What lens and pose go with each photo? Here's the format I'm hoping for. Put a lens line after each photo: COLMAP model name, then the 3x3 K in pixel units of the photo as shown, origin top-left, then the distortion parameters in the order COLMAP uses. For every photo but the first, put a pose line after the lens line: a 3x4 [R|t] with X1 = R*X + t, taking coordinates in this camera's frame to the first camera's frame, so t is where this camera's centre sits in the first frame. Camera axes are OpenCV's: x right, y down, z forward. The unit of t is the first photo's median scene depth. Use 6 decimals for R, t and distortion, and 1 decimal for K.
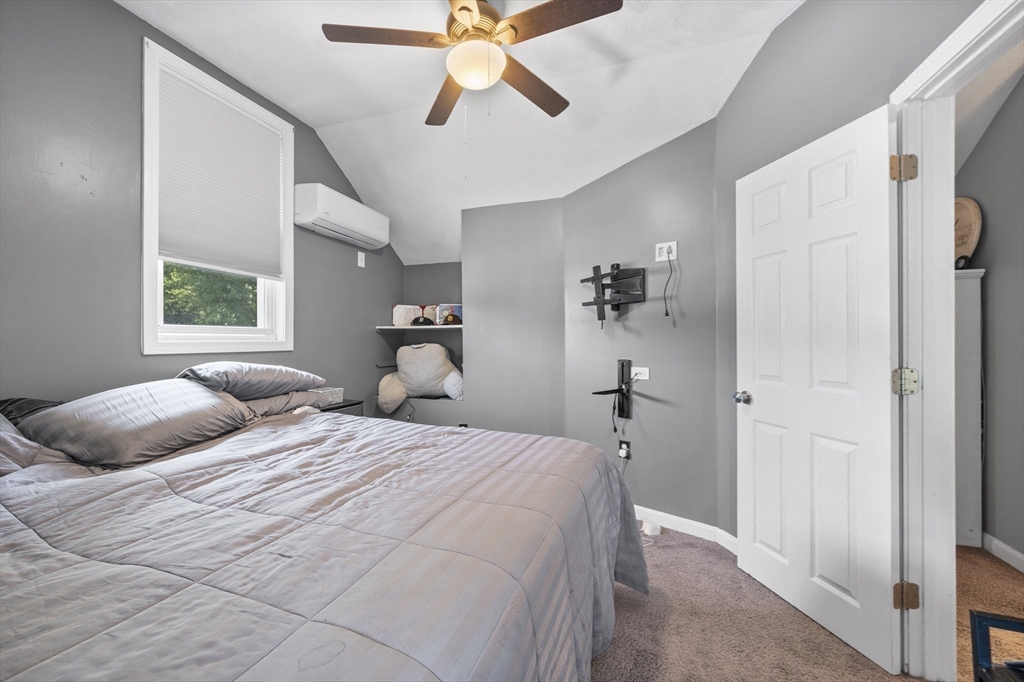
lens RADIAL K [[409.3, 0, 512.0], [0, 409.3, 341.0], [0, 0, 1]] dist [-0.001415, -0.000133]
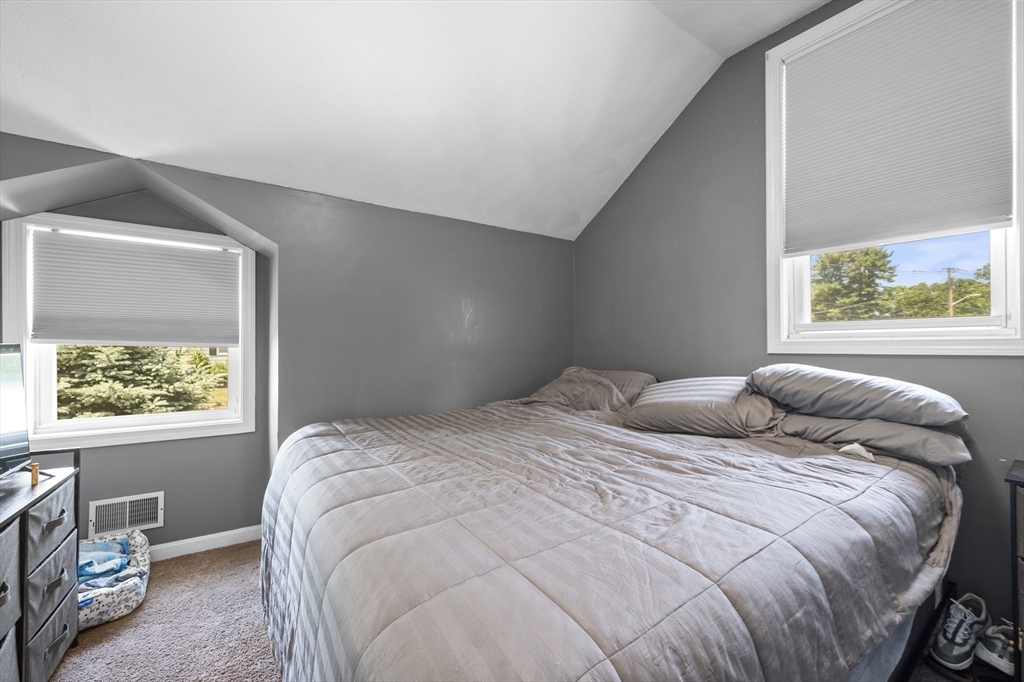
lens RADIAL K [[409.3, 0, 512.0], [0, 409.3, 341.0], [0, 0, 1]] dist [-0.001415, -0.000133]
pose [[-0.581970, -0.006027, -0.813188, 0.348408], [0.004094, 0.999938, -0.010341, 0.009306], [0.813200, -0.009347, -0.581909, 1.075752]]
